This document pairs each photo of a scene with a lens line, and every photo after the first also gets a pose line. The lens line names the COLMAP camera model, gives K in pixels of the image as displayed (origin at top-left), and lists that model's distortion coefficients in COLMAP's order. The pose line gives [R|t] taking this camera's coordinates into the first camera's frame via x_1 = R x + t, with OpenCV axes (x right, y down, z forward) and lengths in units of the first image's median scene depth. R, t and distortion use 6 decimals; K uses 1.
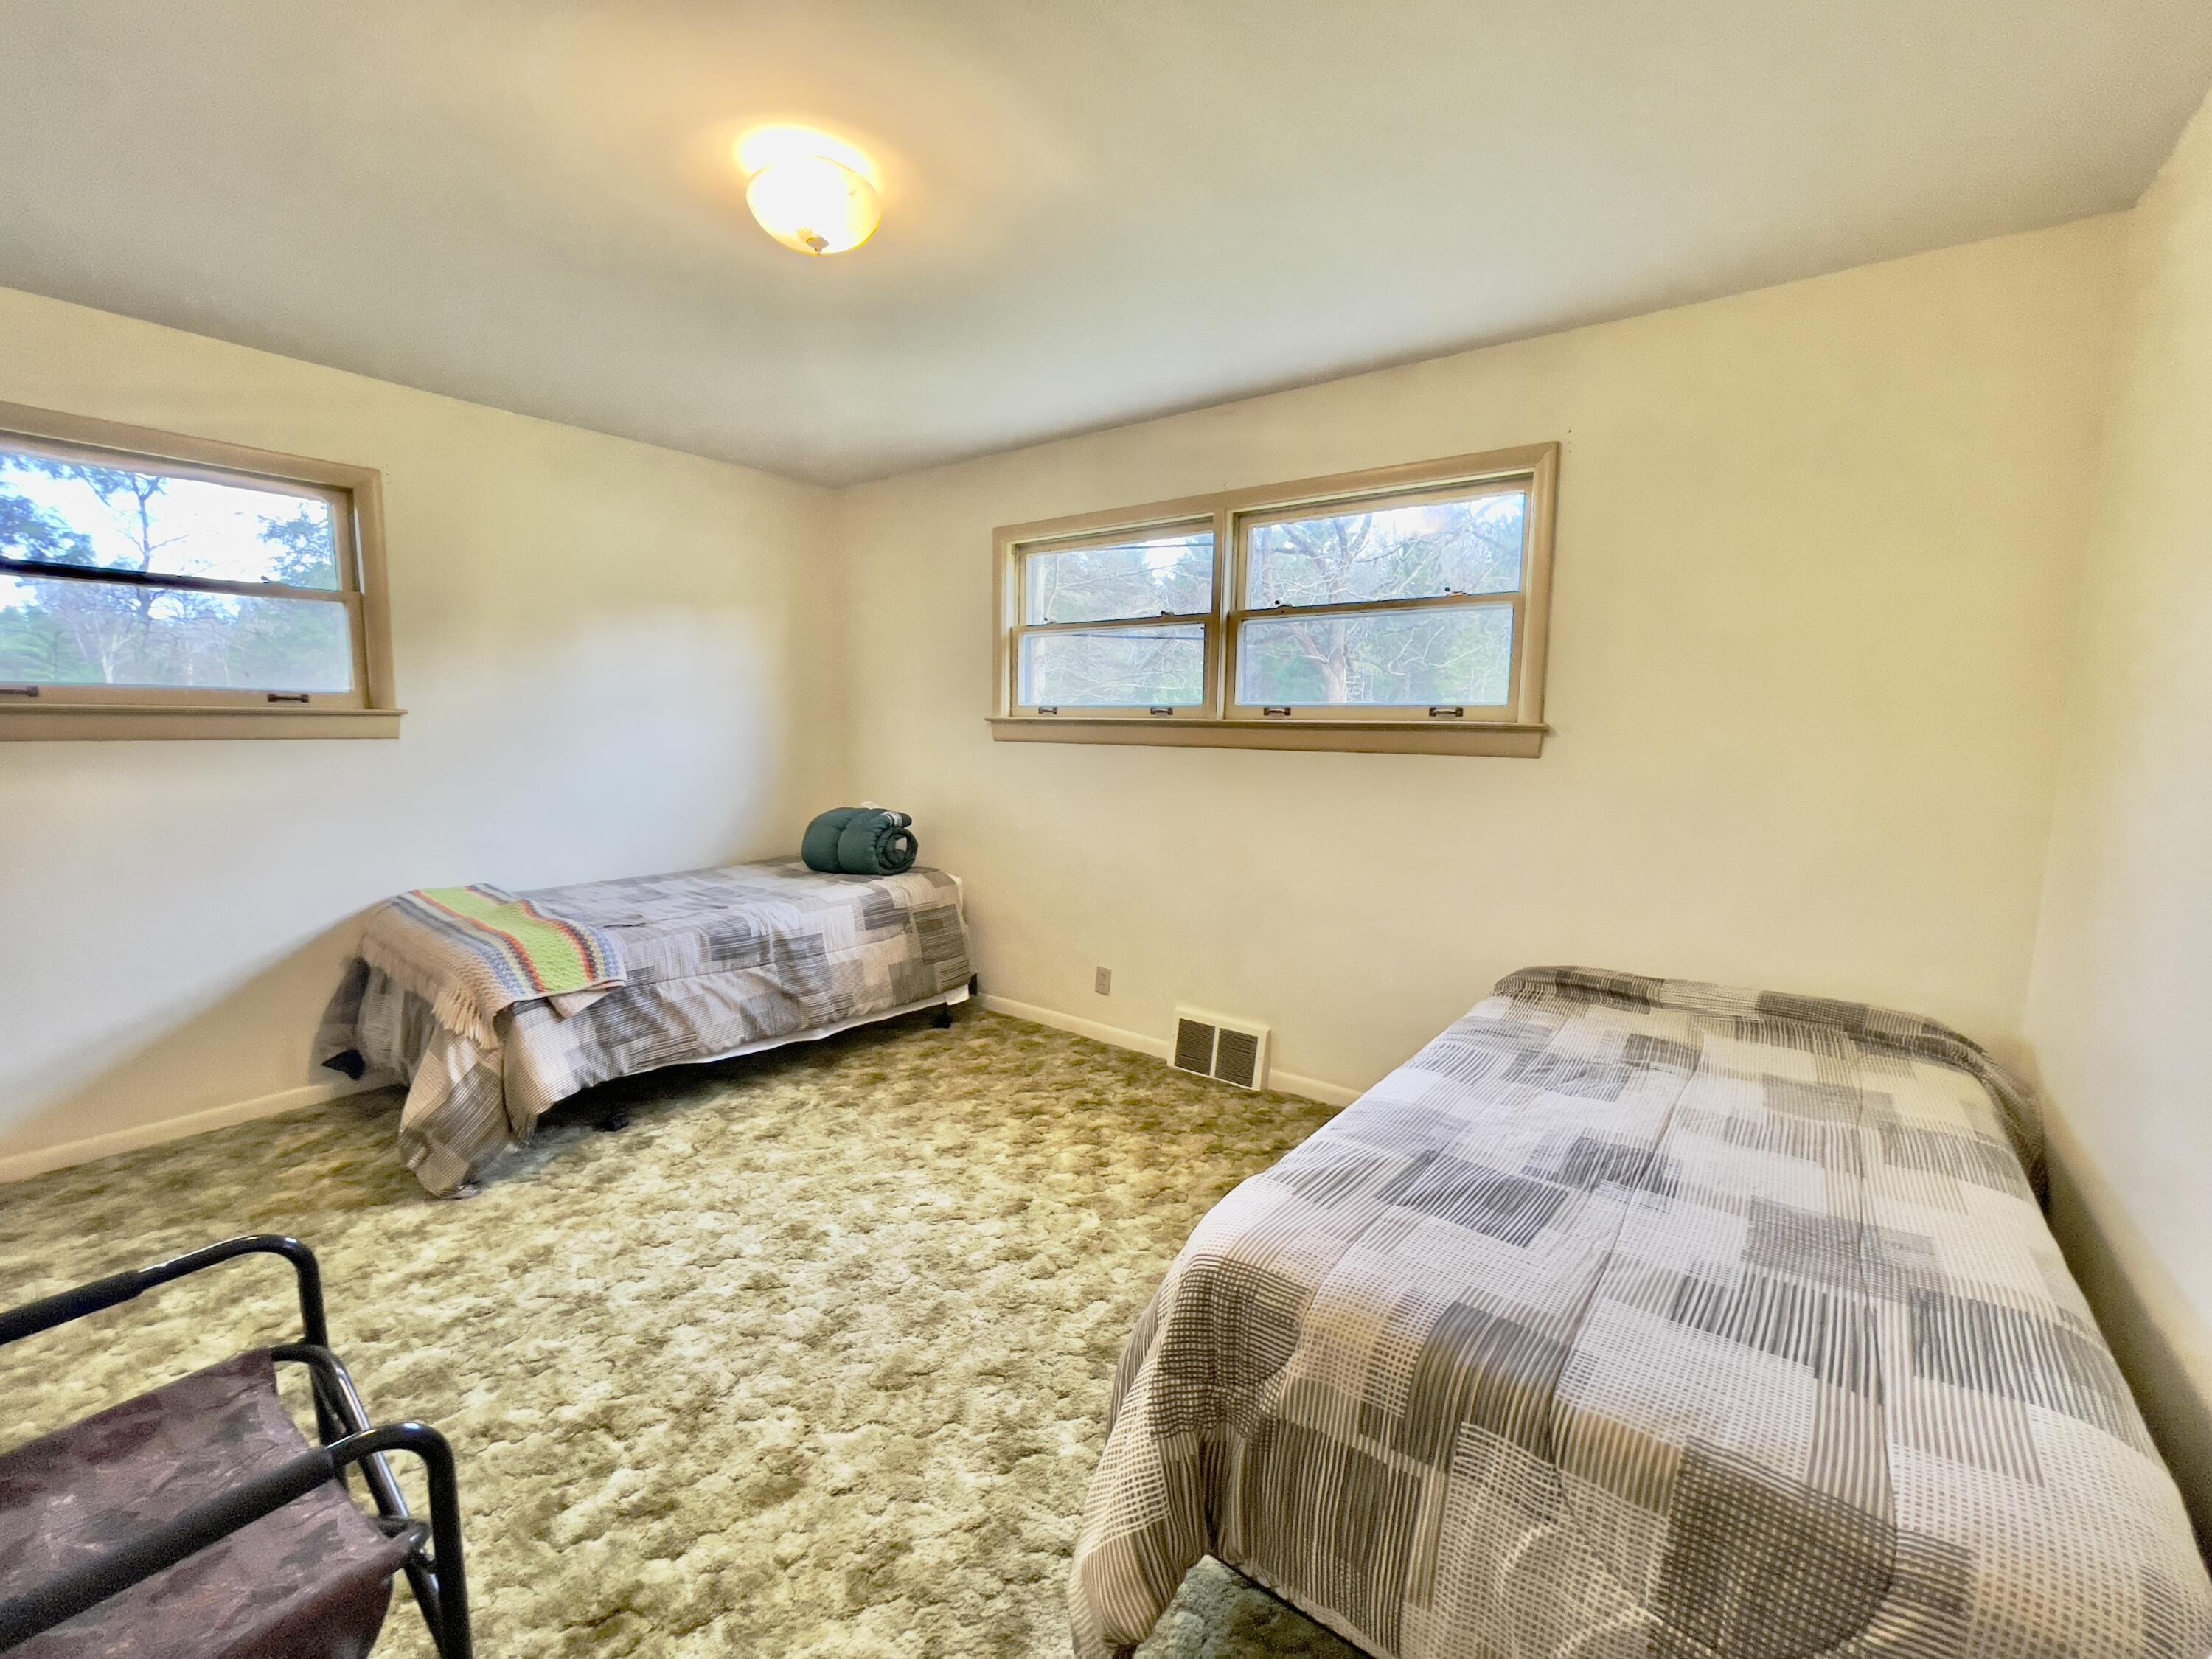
lens RADIAL K [[912.4, 0, 1106.0], [0, 912.4, 829.5], [0, 0, 1]] dist [0.000060, 0.000217]
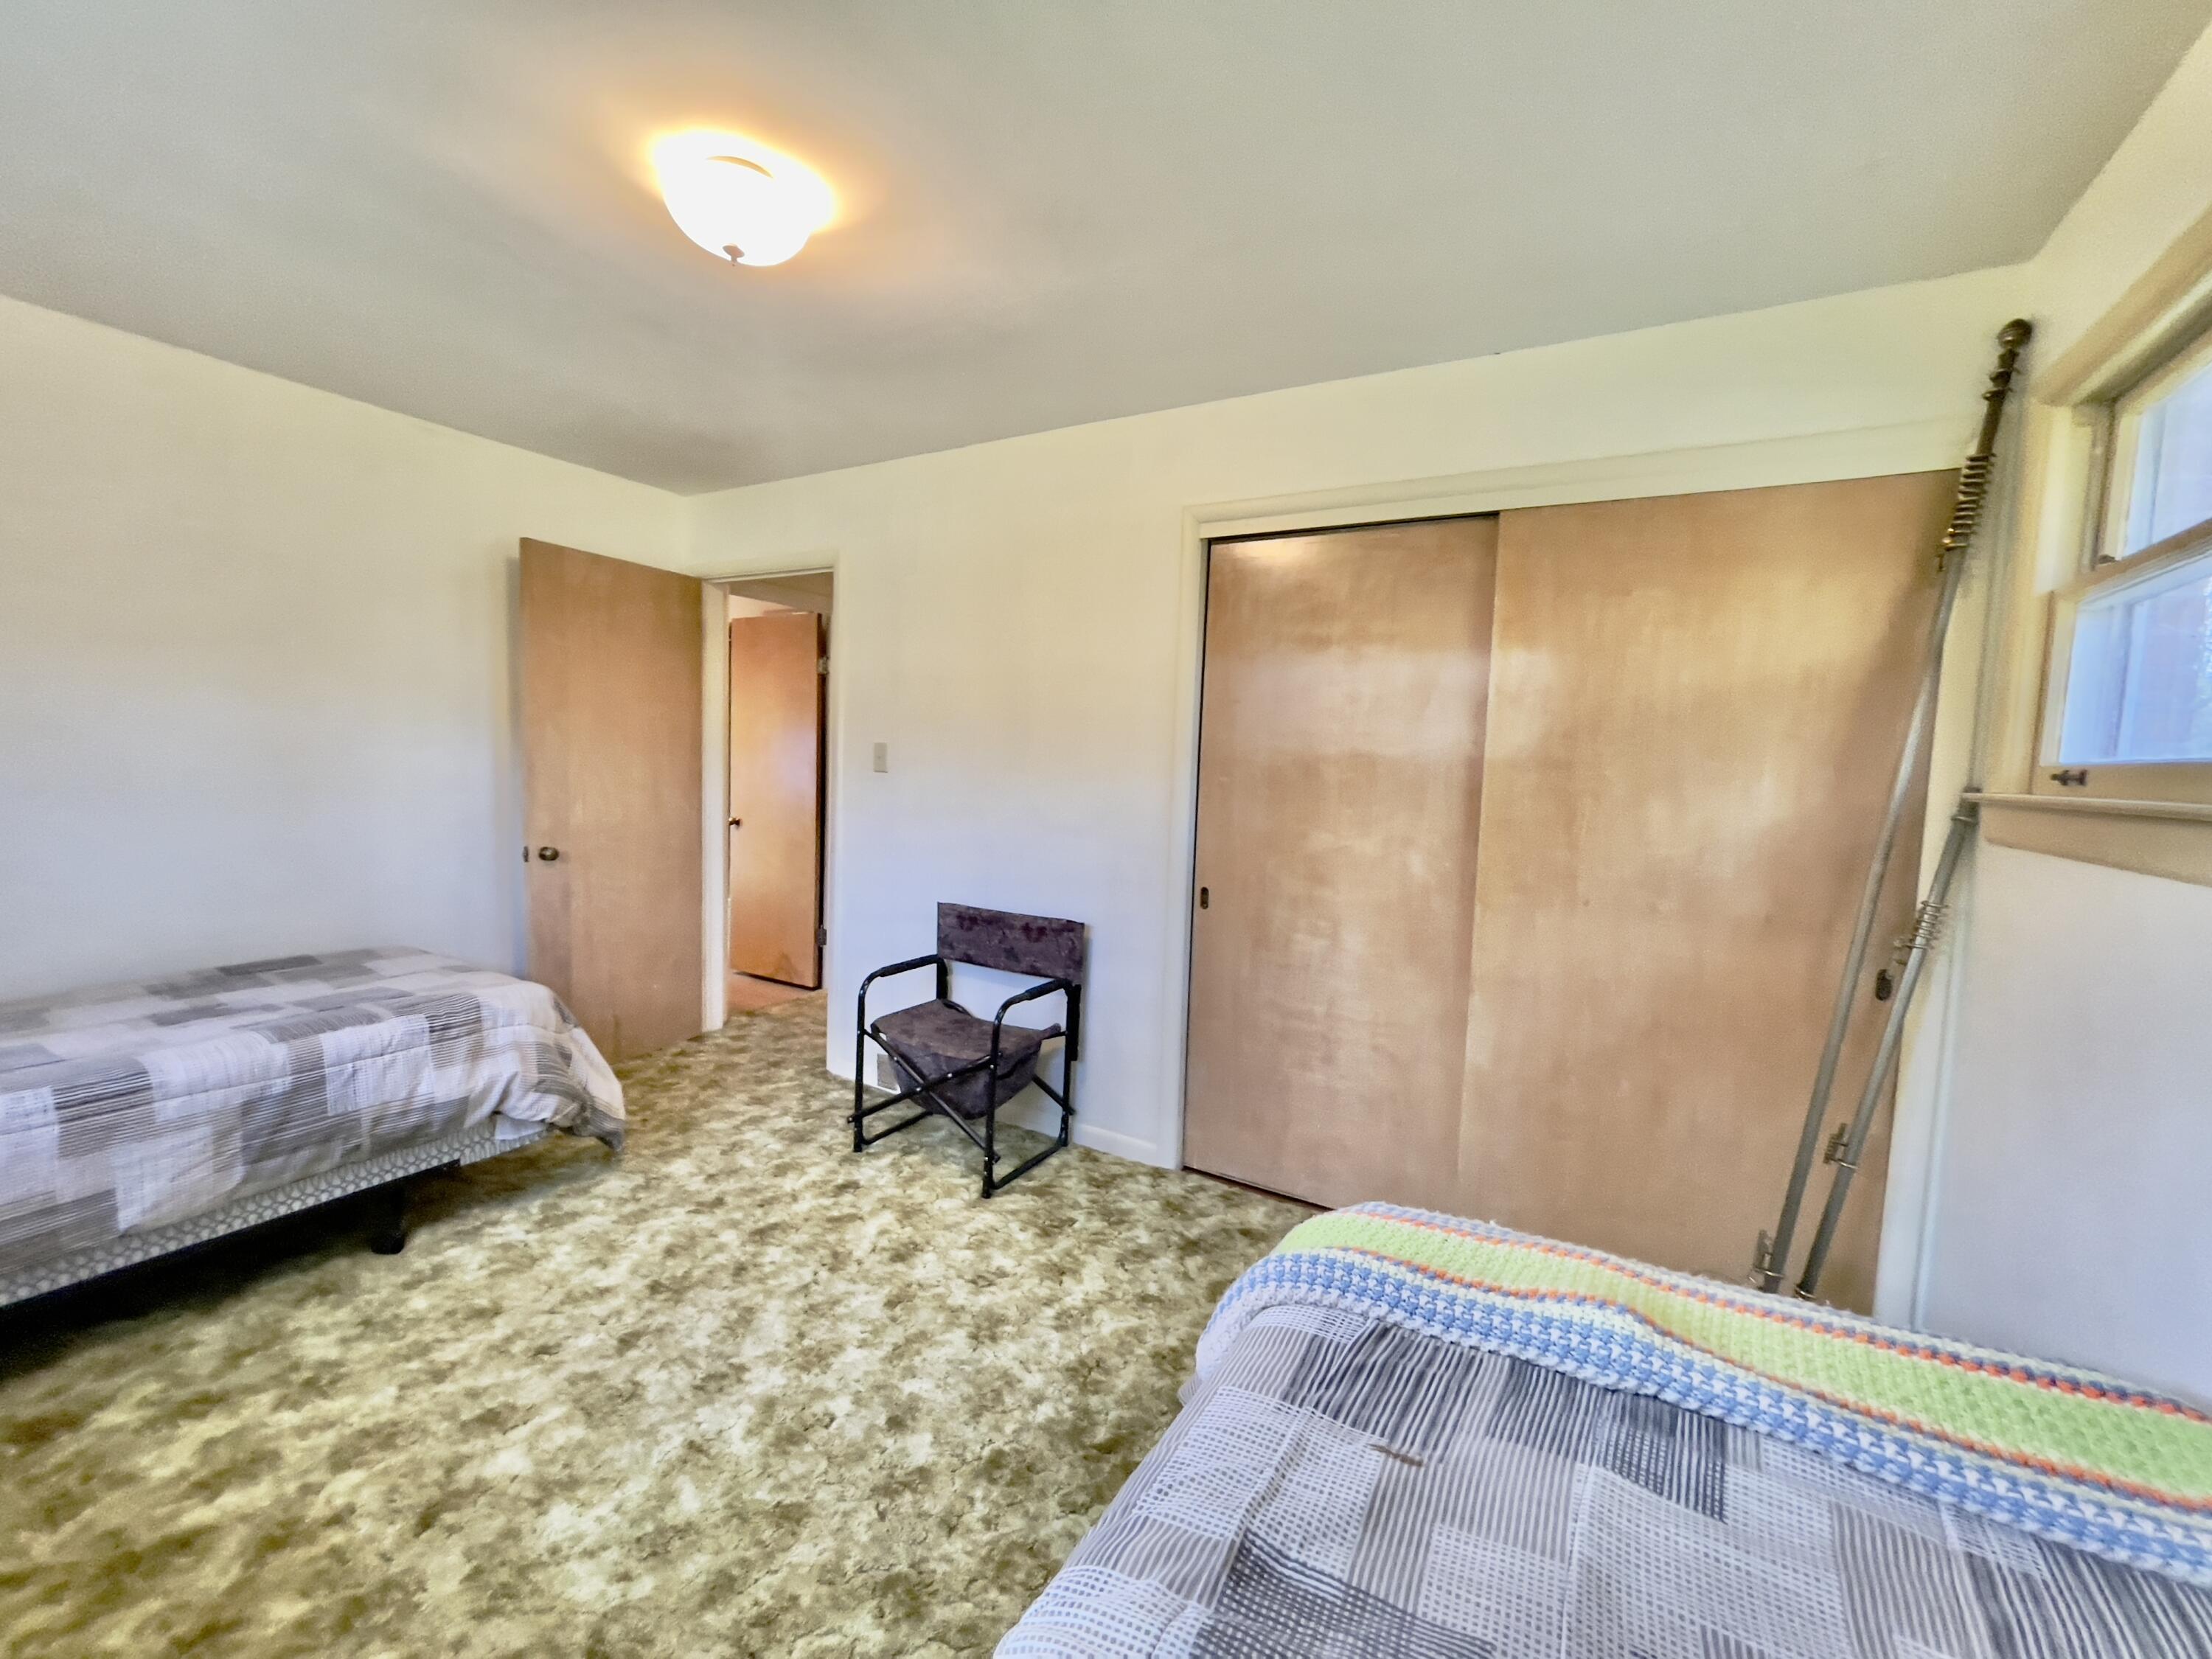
lens RADIAL K [[912.4, 0, 1106.0], [0, 912.4, 829.5], [0, 0, 1]] dist [0.000060, 0.000217]
pose [[-0.992816, -0.041818, -0.112103, -0.537649], [-0.062076, 0.981000, 0.183811, -0.225450], [0.102287, 0.189449, -0.976548, 1.818749]]
